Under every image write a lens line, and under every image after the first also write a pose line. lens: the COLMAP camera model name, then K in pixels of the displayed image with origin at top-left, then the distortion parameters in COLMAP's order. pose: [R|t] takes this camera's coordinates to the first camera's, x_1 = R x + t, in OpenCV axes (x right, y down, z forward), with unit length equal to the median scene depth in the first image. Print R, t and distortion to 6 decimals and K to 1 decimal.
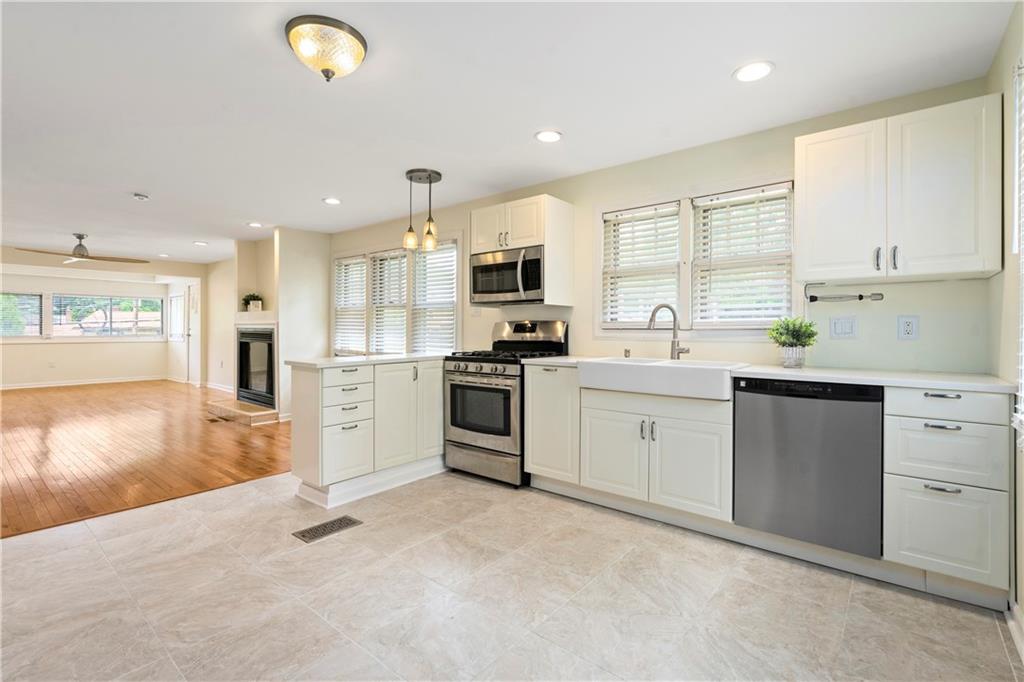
lens RADIAL K [[464.4, 0, 507.6], [0, 464.4, 324.4], [0, 0, 1]] dist [-0.005701, 0.001250]
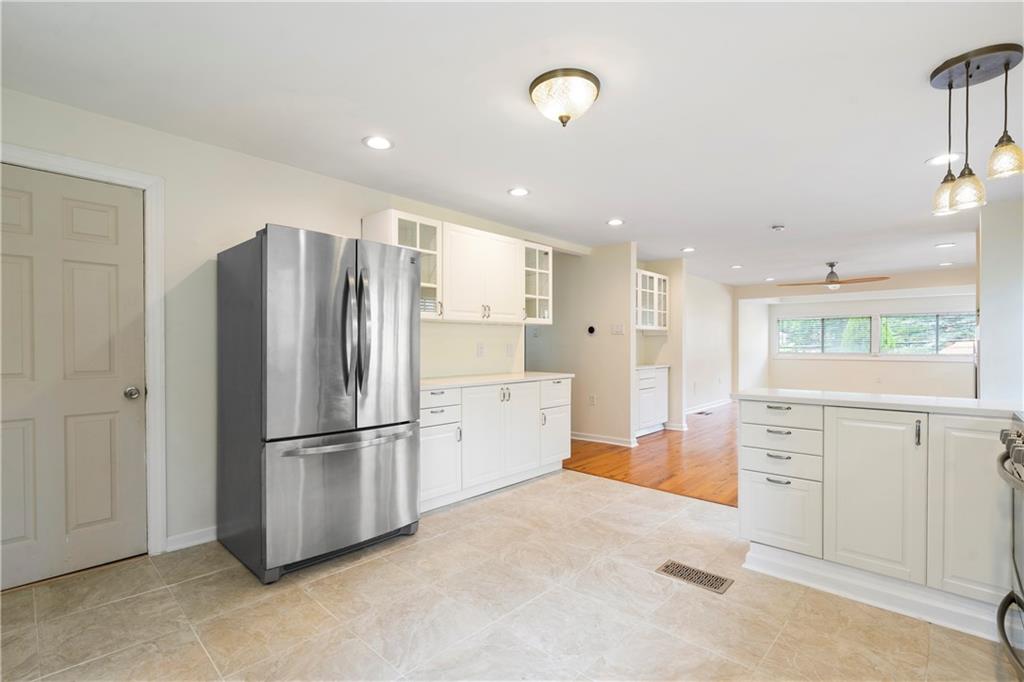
lens RADIAL K [[464.4, 0, 511.5], [0, 464.4, 348.9], [0, 0, 1]] dist [-0.005701, 0.001250]
pose [[-0.063325, 0.003050, -0.997988, 0.241560], [0.015036, 0.999885, 0.002102, -0.003492], [0.997880, -0.014872, -0.063363, 0.322661]]
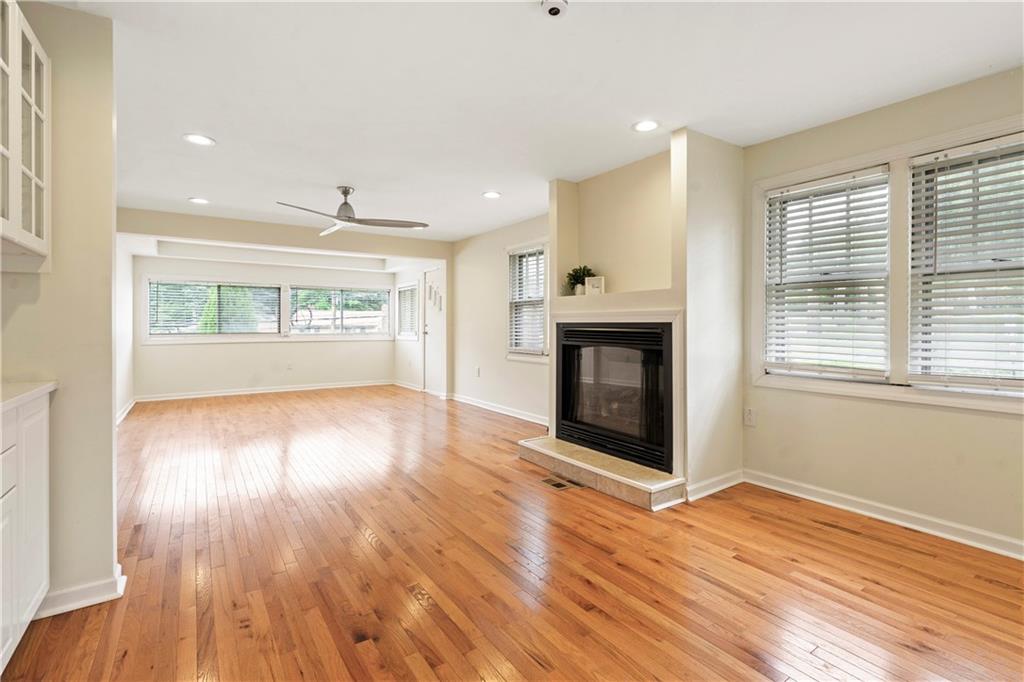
lens RADIAL K [[464.4, 0, 492.2], [0, 464.4, 331.0], [0, 0, 1]] dist [-0.005701, 0.001250]
pose [[0.951298, -0.000277, -0.308274, -0.534498], [0.007273, 0.999741, 0.021547, 0.004986], [0.308188, -0.022740, 0.951054, 0.431136]]
